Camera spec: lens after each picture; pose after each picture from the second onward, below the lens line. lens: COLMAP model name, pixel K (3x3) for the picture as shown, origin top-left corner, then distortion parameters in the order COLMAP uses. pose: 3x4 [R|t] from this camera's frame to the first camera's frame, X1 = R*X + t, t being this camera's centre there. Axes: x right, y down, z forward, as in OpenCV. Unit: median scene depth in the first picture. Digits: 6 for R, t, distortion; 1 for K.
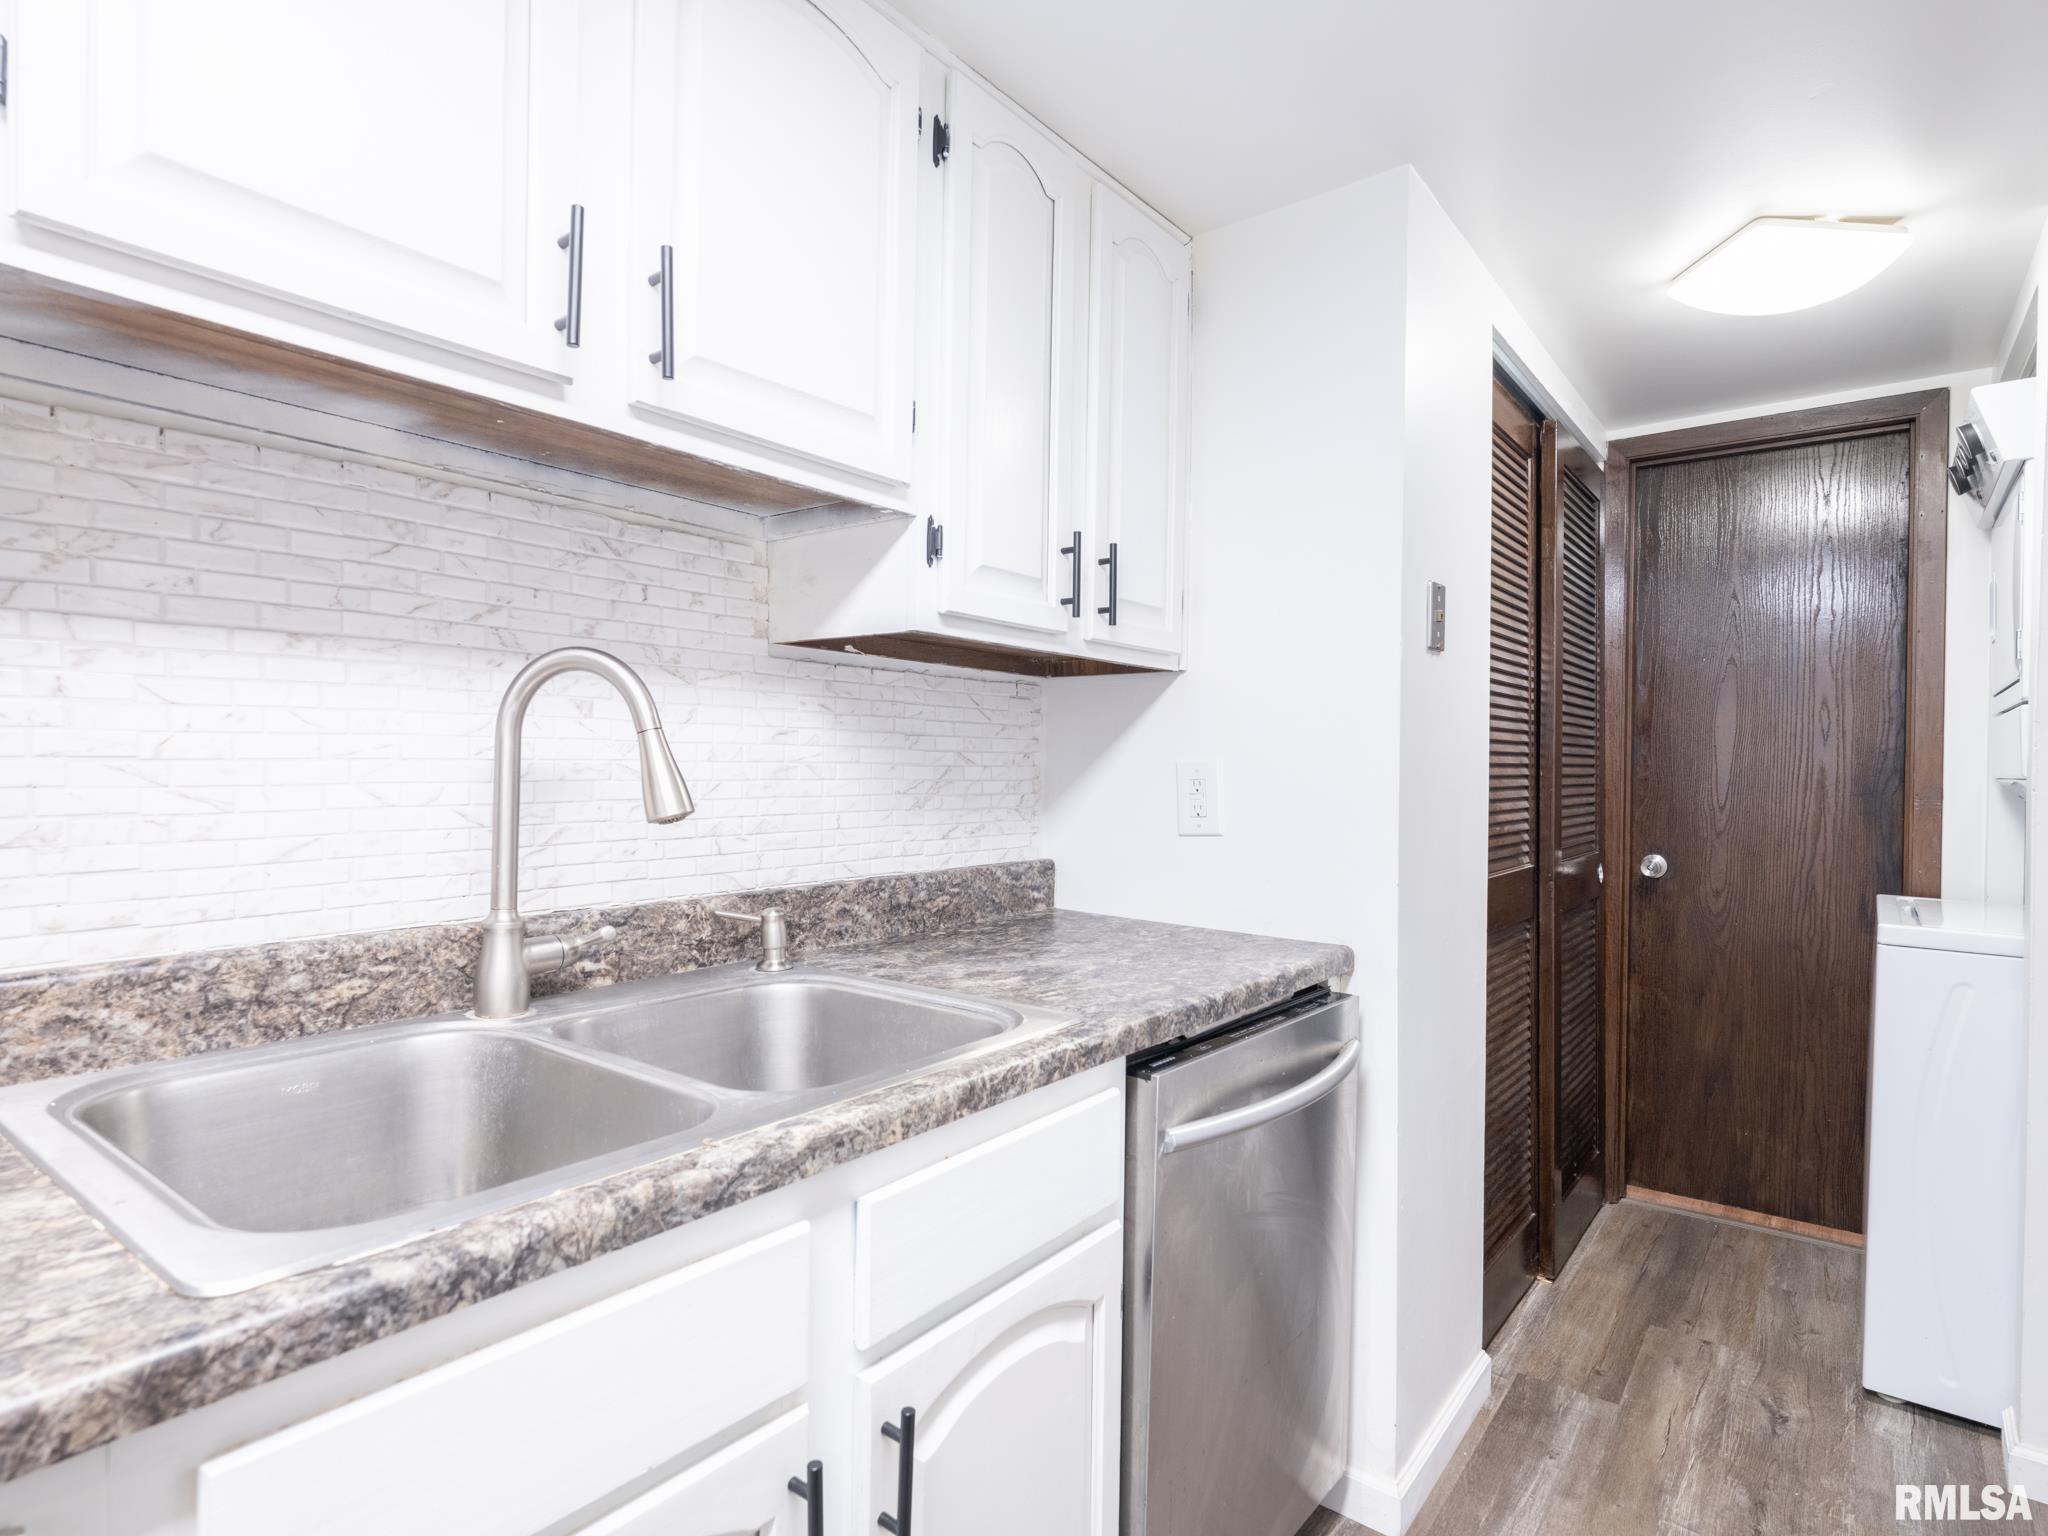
lens RADIAL K [[1104.3, 0, 1022.3], [0, 1104.3, 772.9], [0, 0, 1]] dist [0.007427, -0.004190]
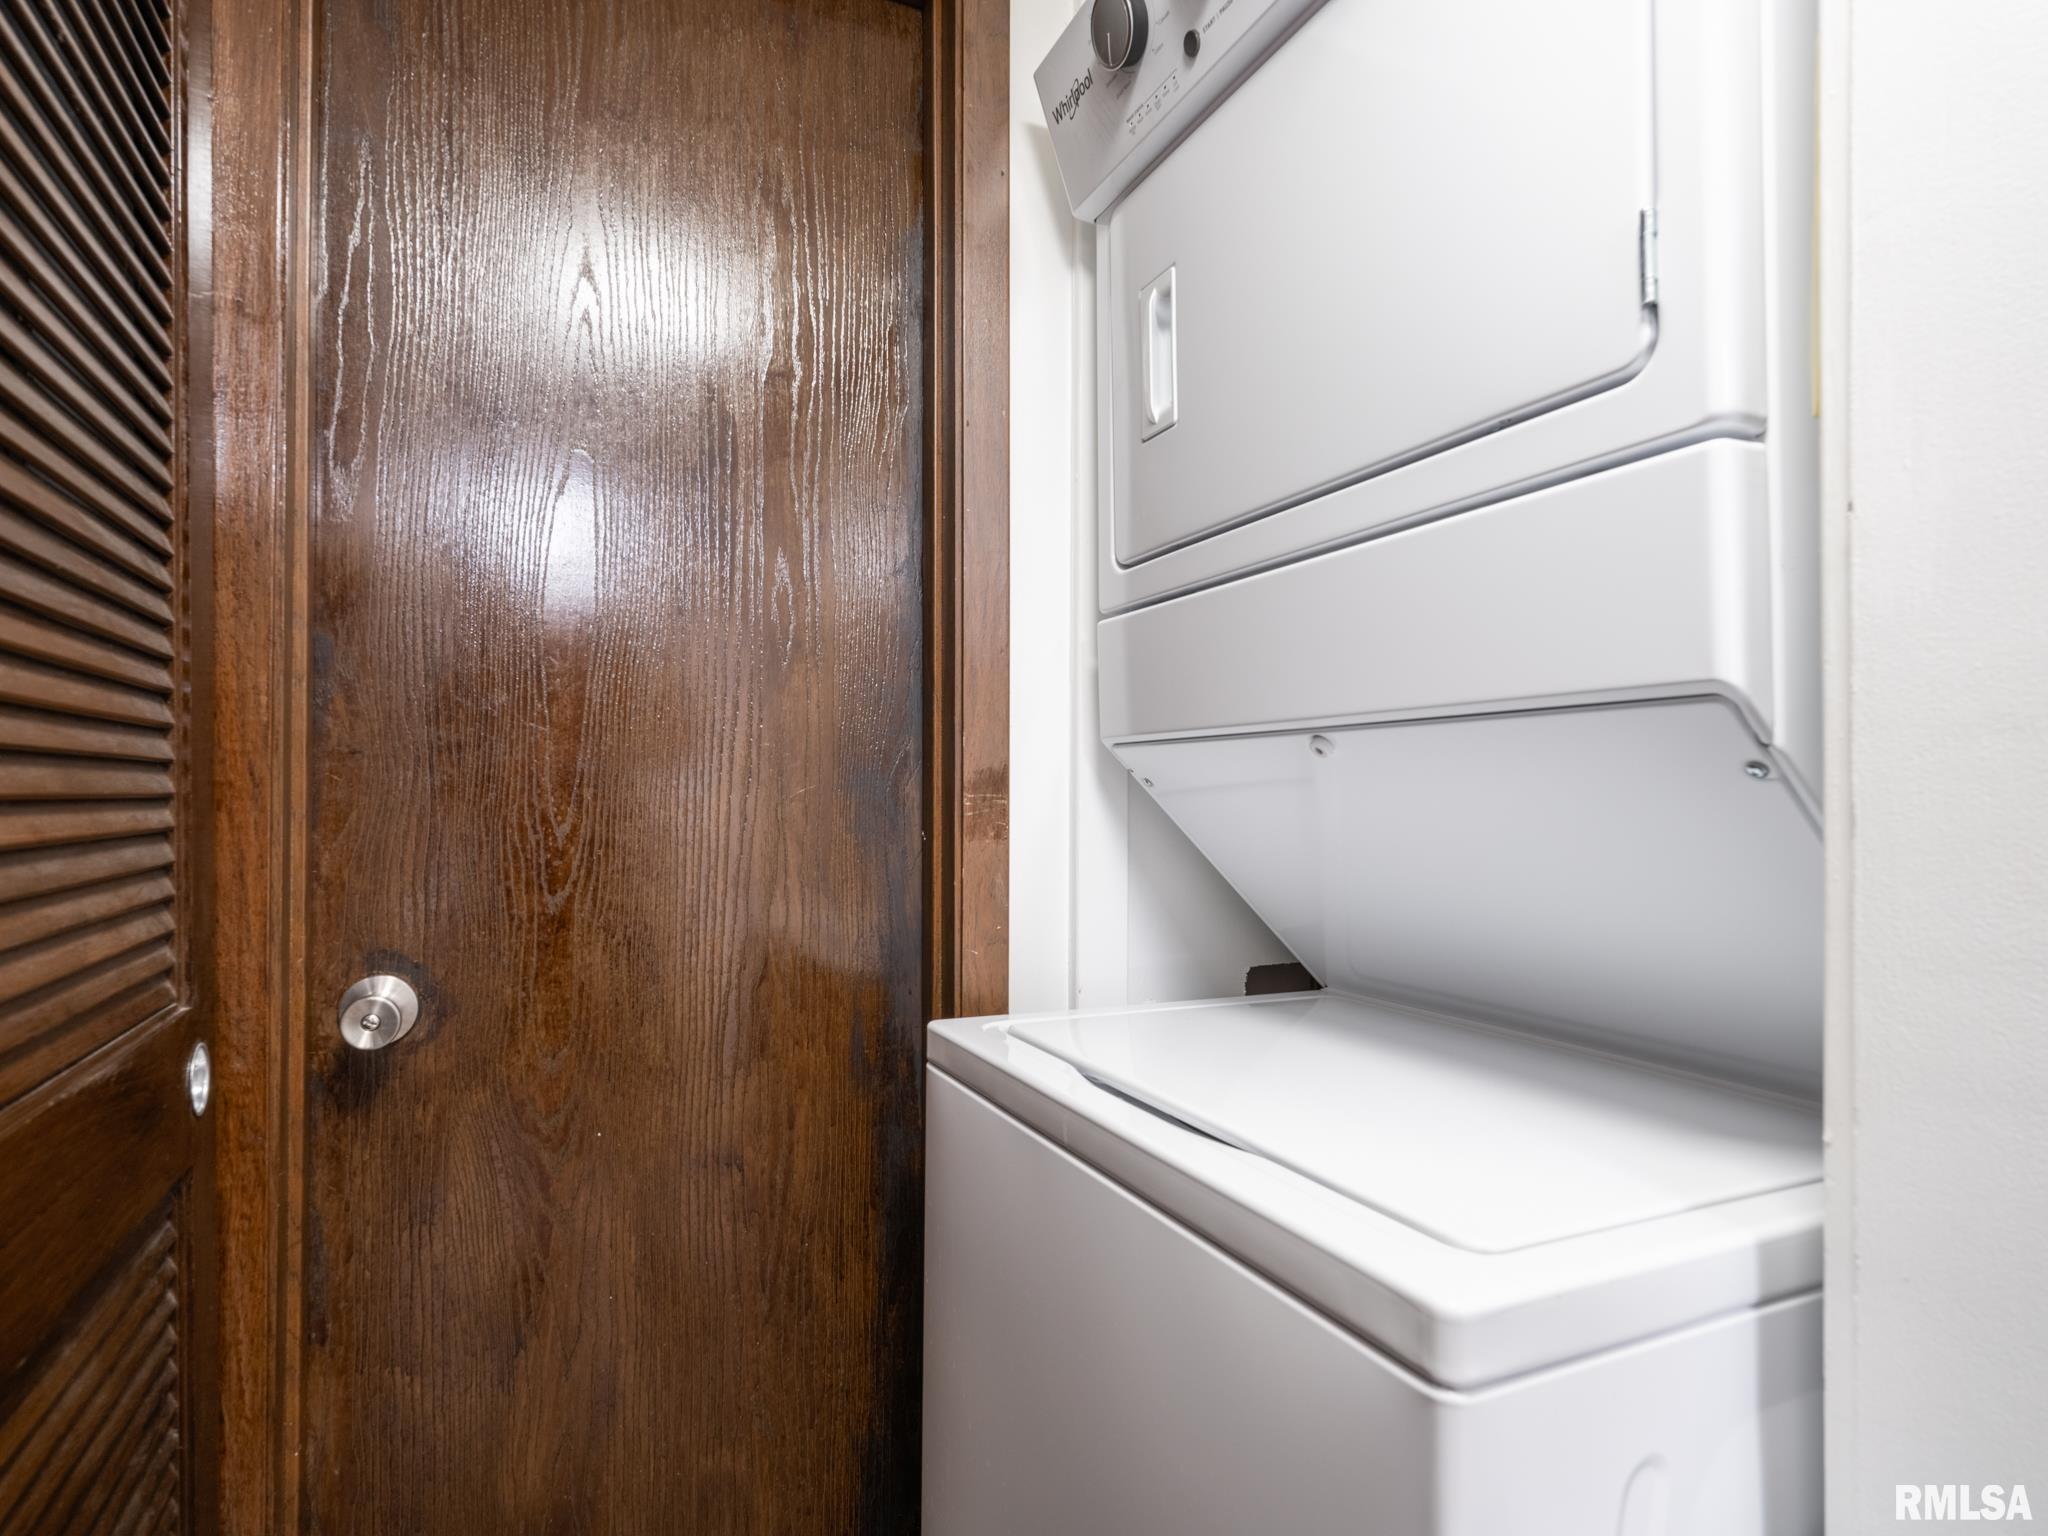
lens RADIAL K [[1104.3, 0, 1022.3], [0, 1104.3, 772.9], [0, 0, 1]] dist [0.007427, -0.004190]
pose [[0.463170, 0.002928, 0.886265, 0.366695], [0.012840, 0.999867, -0.010014, 0.018164], [-0.886176, 0.016018, 0.463071, 0.676741]]
